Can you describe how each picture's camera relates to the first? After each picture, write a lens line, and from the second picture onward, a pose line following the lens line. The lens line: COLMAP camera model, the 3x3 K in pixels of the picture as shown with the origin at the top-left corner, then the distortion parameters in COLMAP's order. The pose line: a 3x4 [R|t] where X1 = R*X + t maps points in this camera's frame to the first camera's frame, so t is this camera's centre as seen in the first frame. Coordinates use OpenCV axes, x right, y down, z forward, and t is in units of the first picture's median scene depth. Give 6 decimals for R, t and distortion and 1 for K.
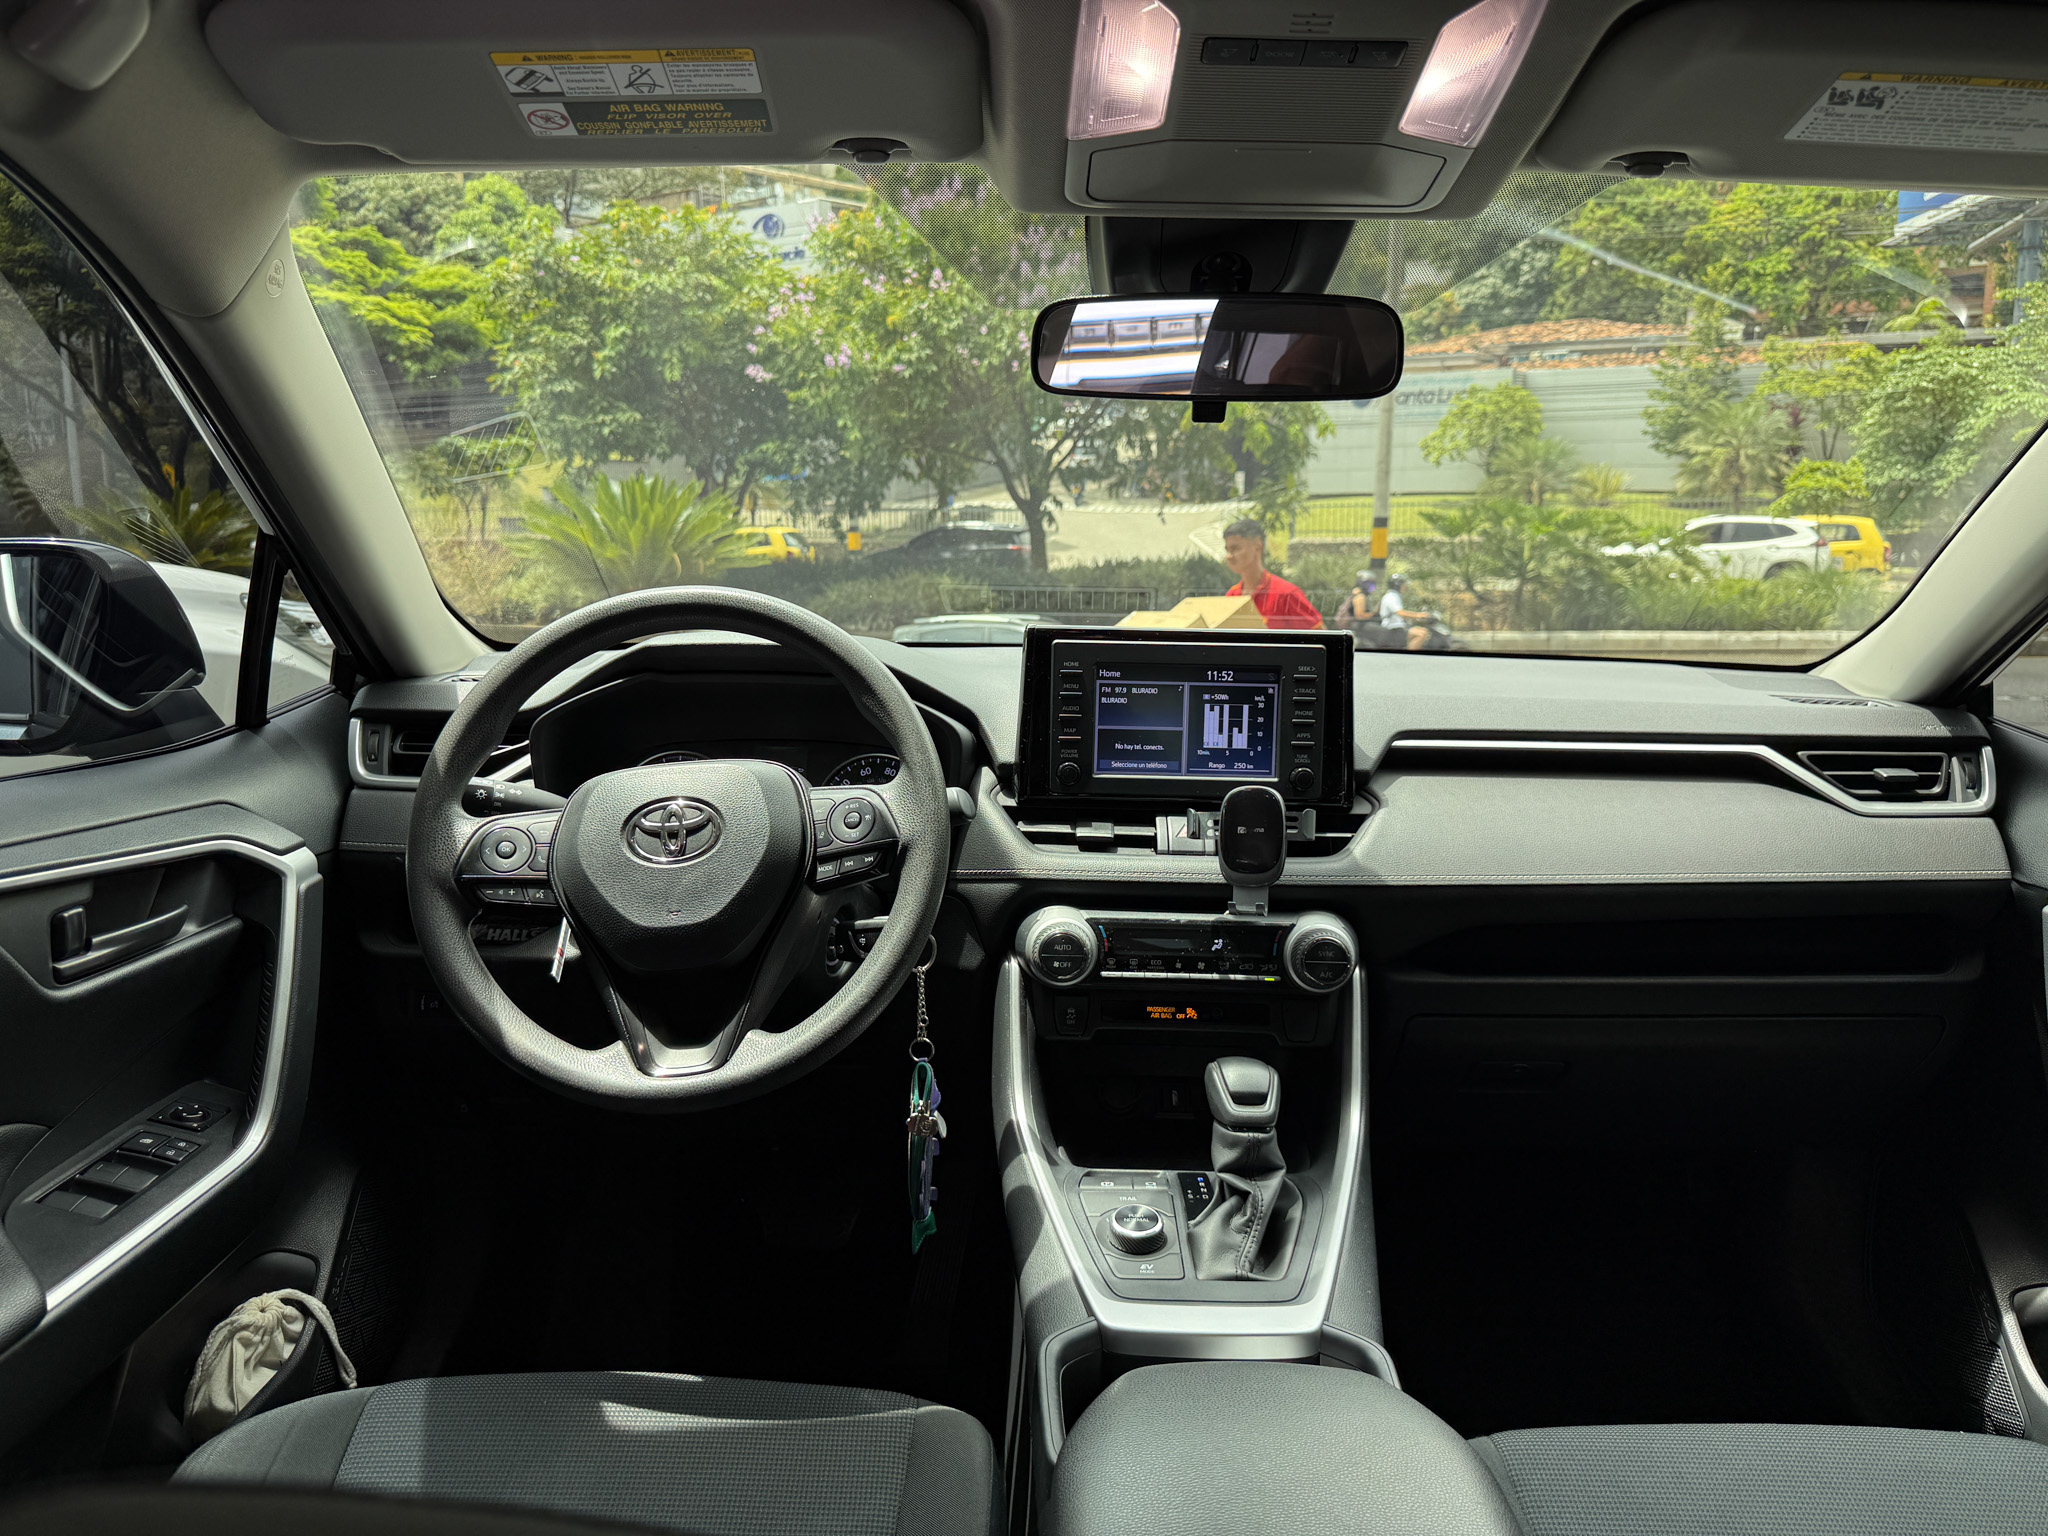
lens RADIAL K [[1439.3, 0, 1029.3], [0, 1439.3, 776.4], [0, 0, 1]] dist [0.018558, -0.033272]
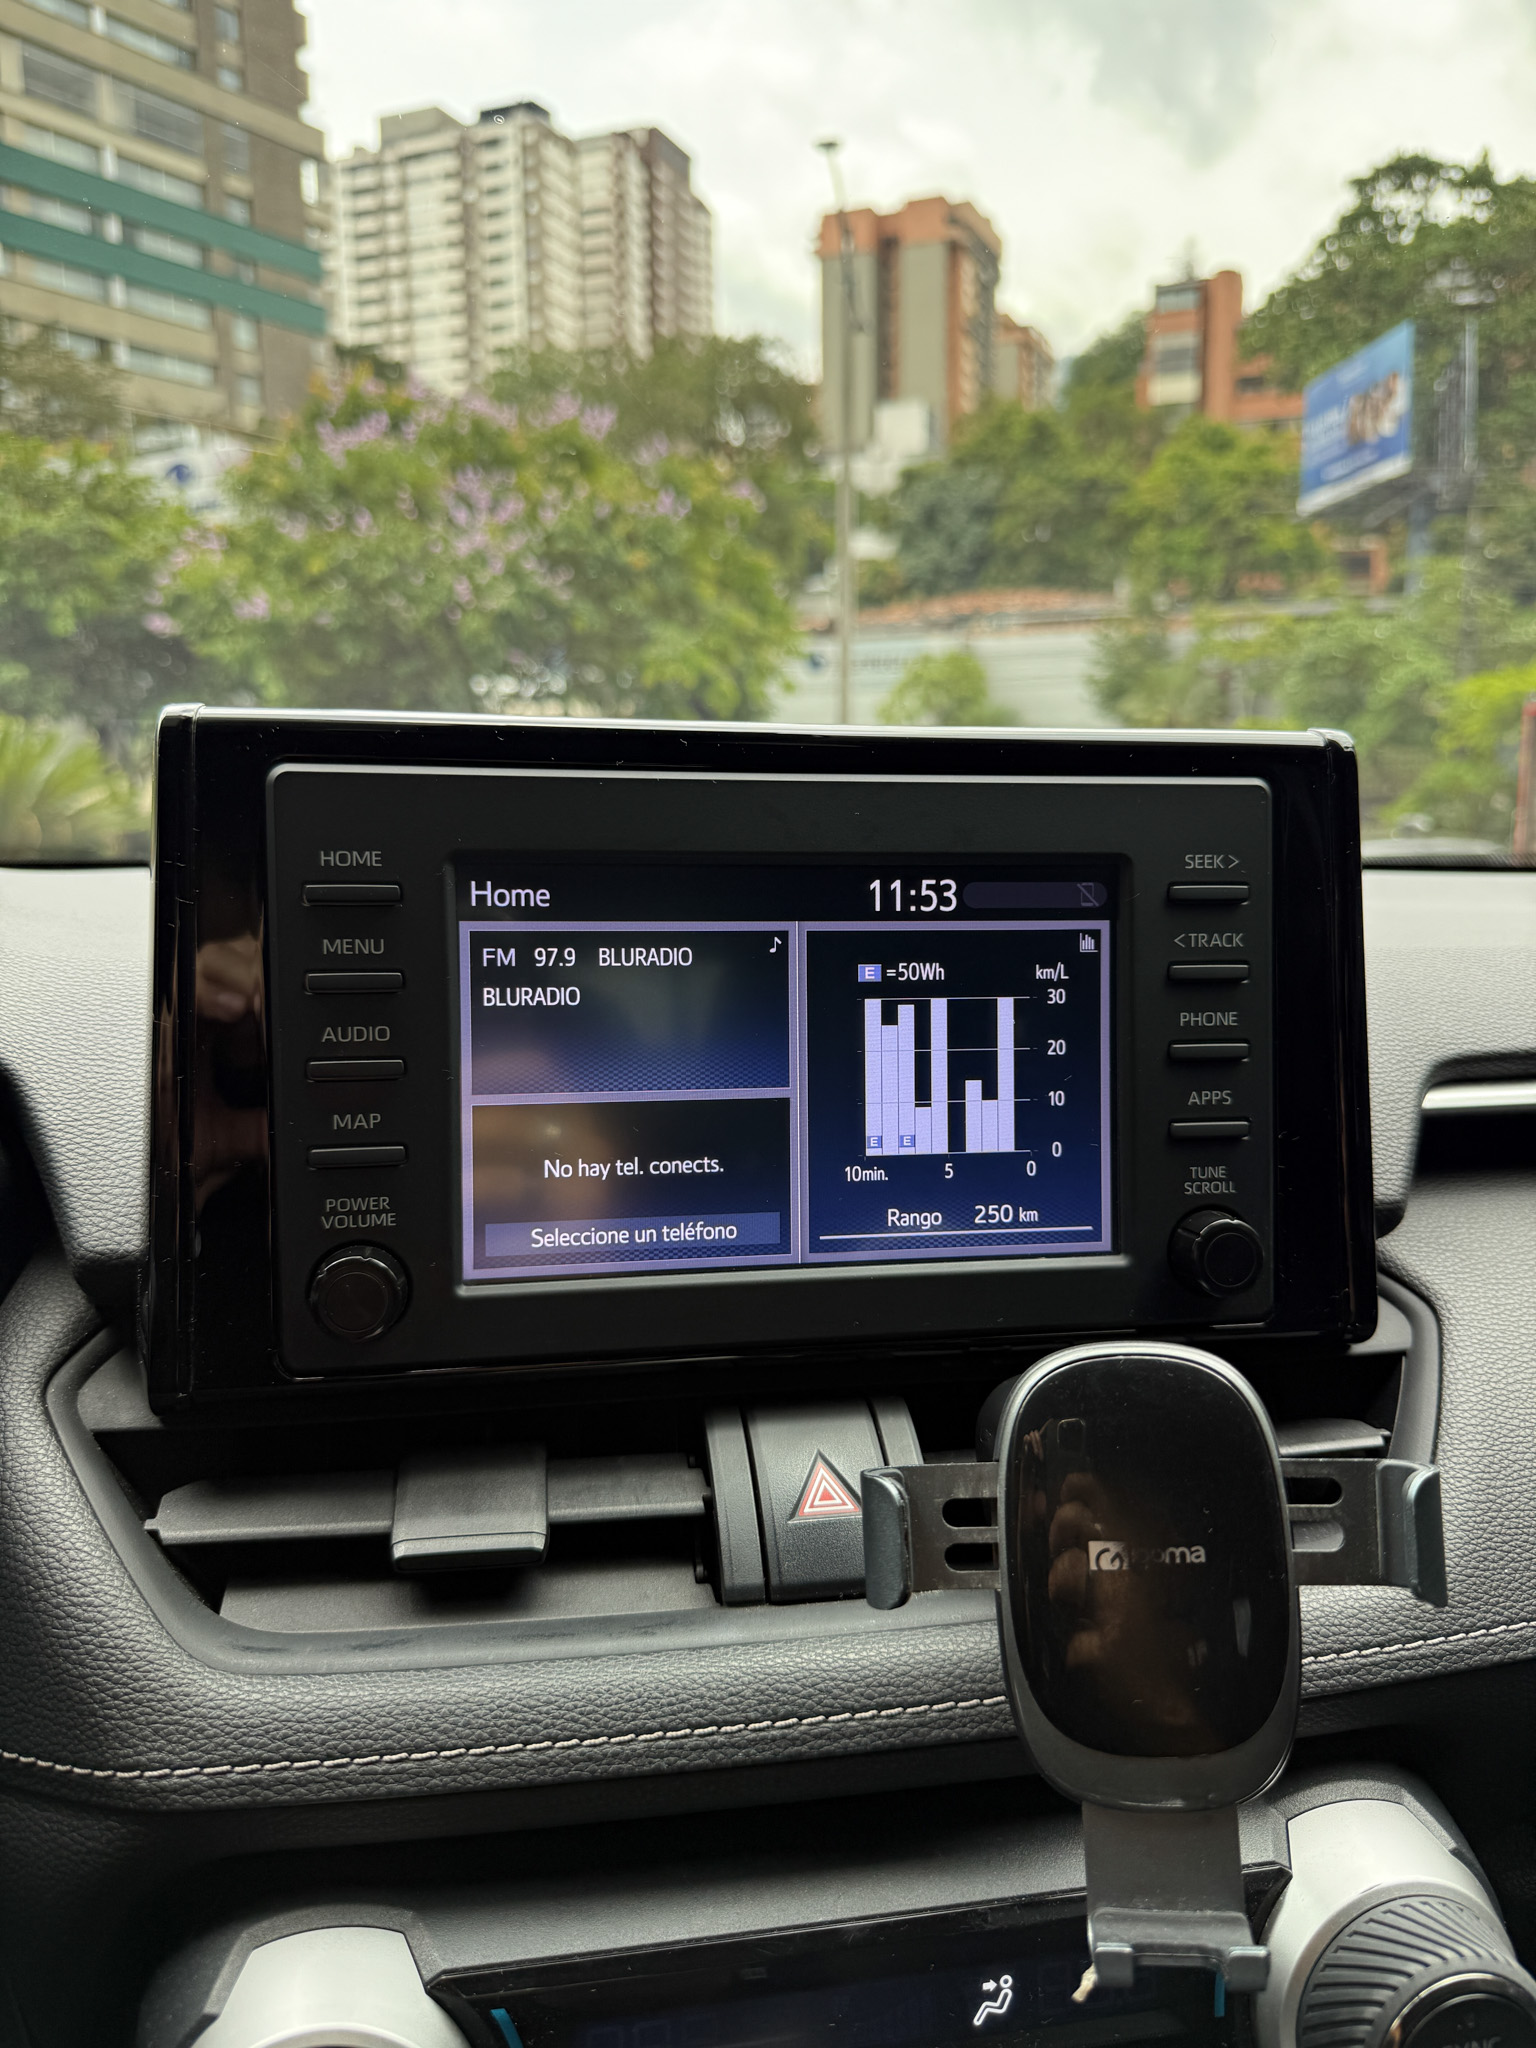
lens RADIAL K [[1439.3, 0, 765.4], [0, 1439.3, 1025.6], [0, 0, 1]] dist [0.018558, -0.033272]
pose [[0.981761, -0.039613, 0.185945, 0.051829], [0.042648, 0.999014, -0.012348, -0.042504], [-0.185272, 0.020052, 0.982483, 0.731081]]
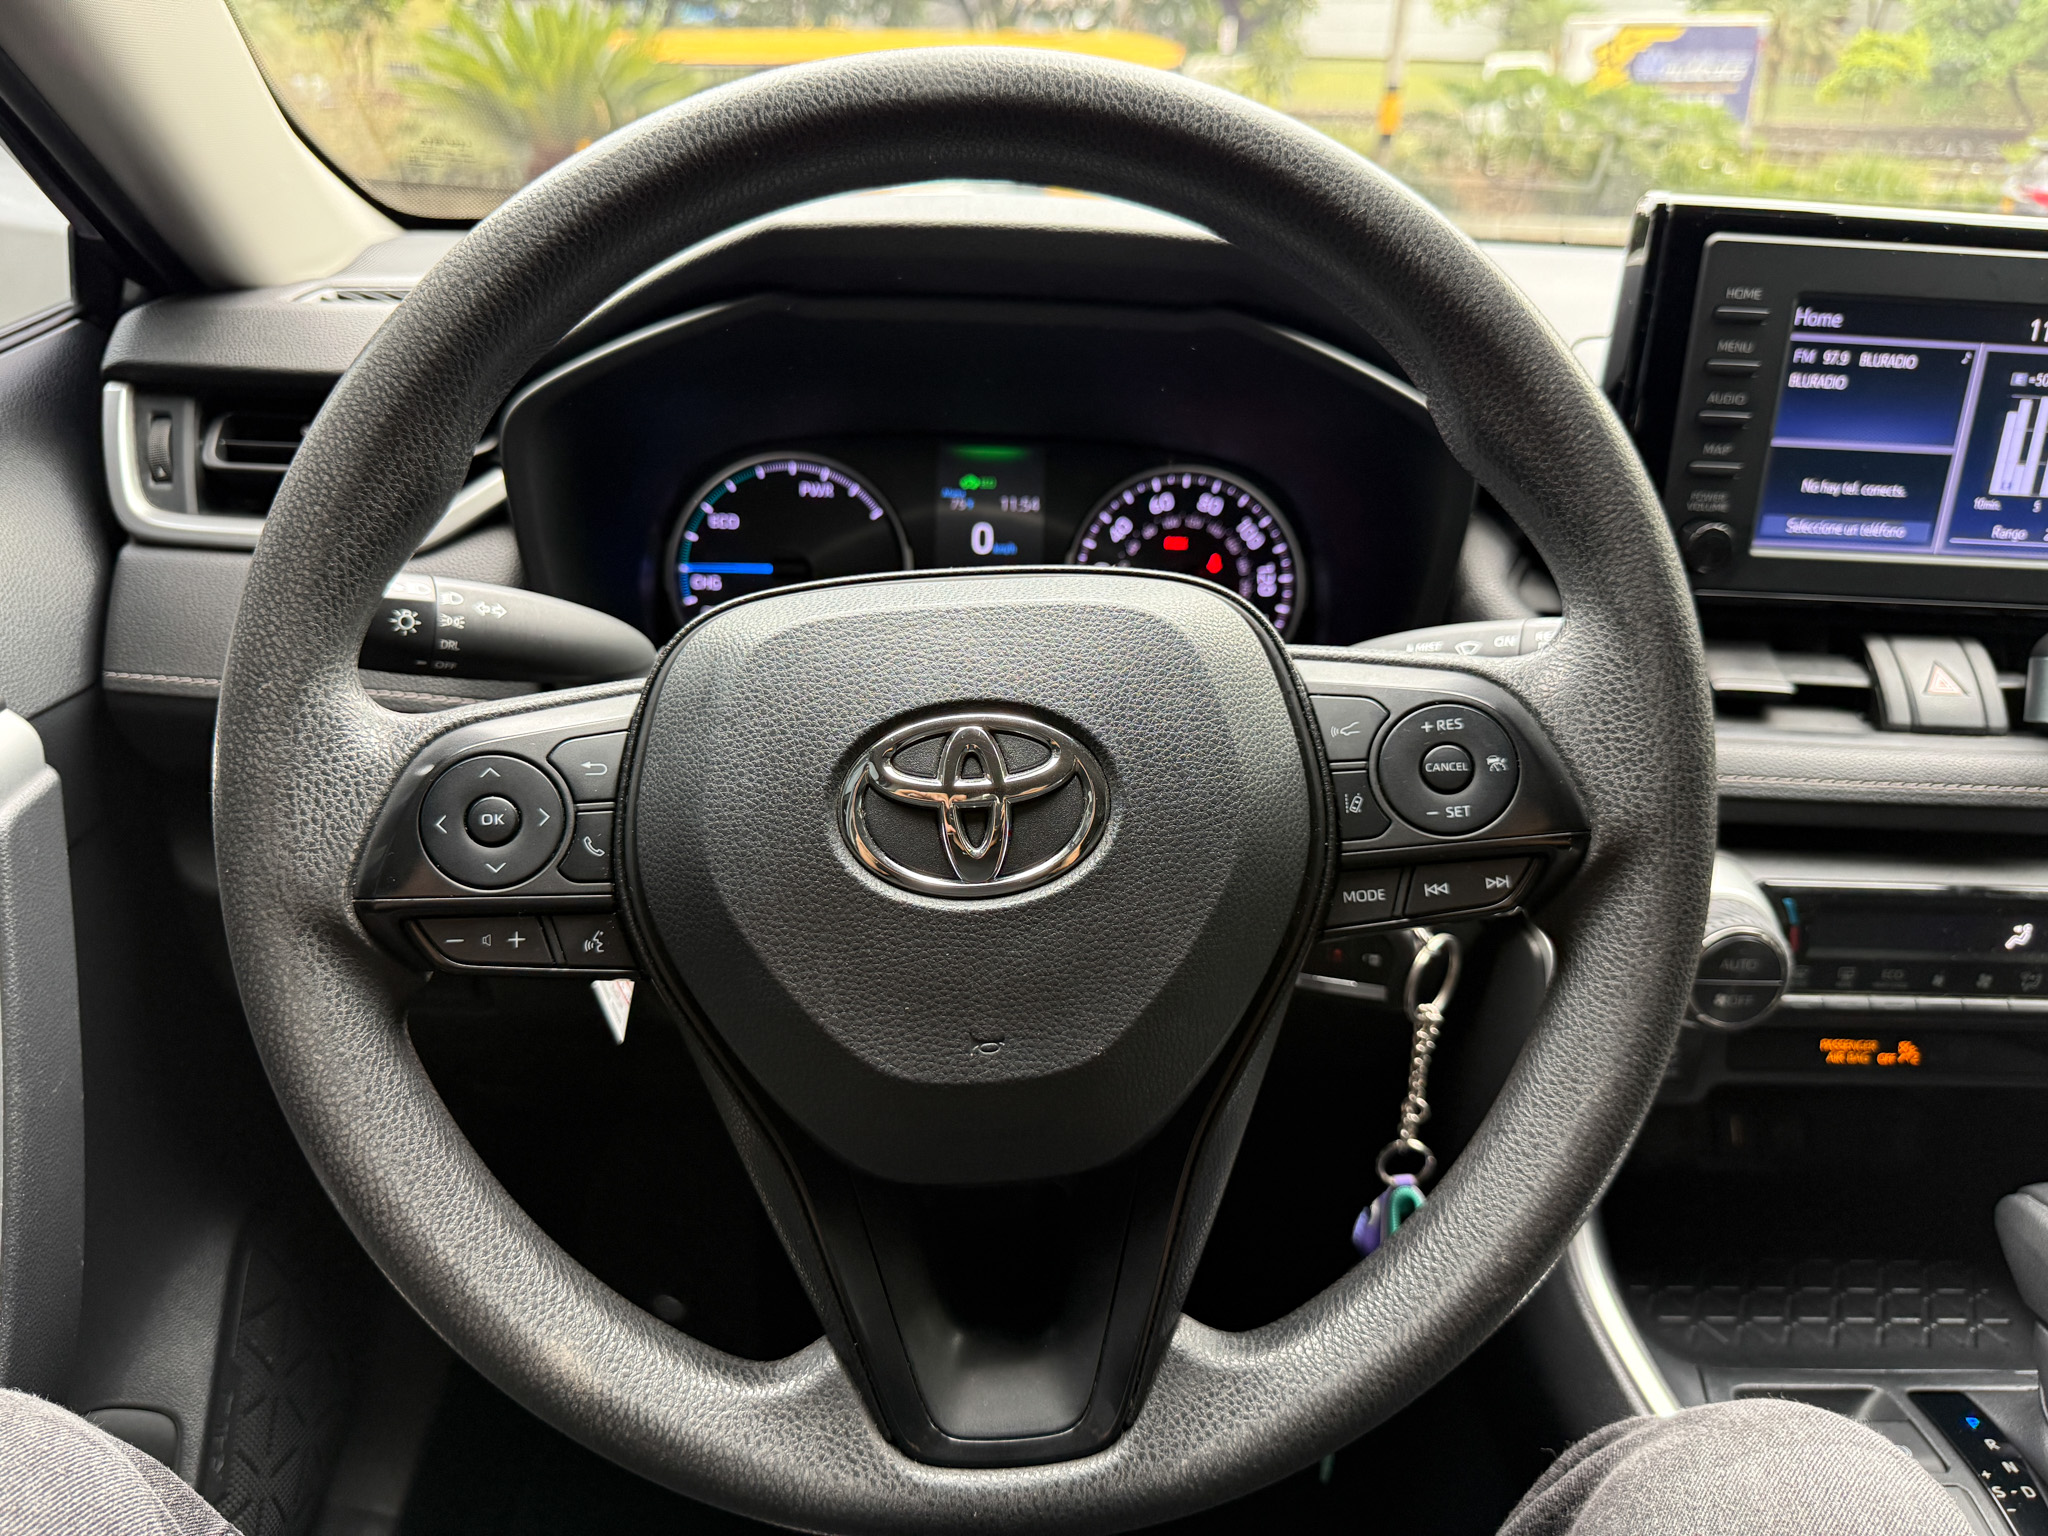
lens RADIAL K [[1439.3, 0, 1004.1], [0, 1439.3, 774.1], [0, 0, 1]] dist [0.018558, -0.033272]
pose [[0.999466, 0.015145, 0.028946, -0.203515], [-0.022347, 0.963268, 0.267610, -0.049671], [-0.023830, -0.268114, 0.963092, 0.541875]]
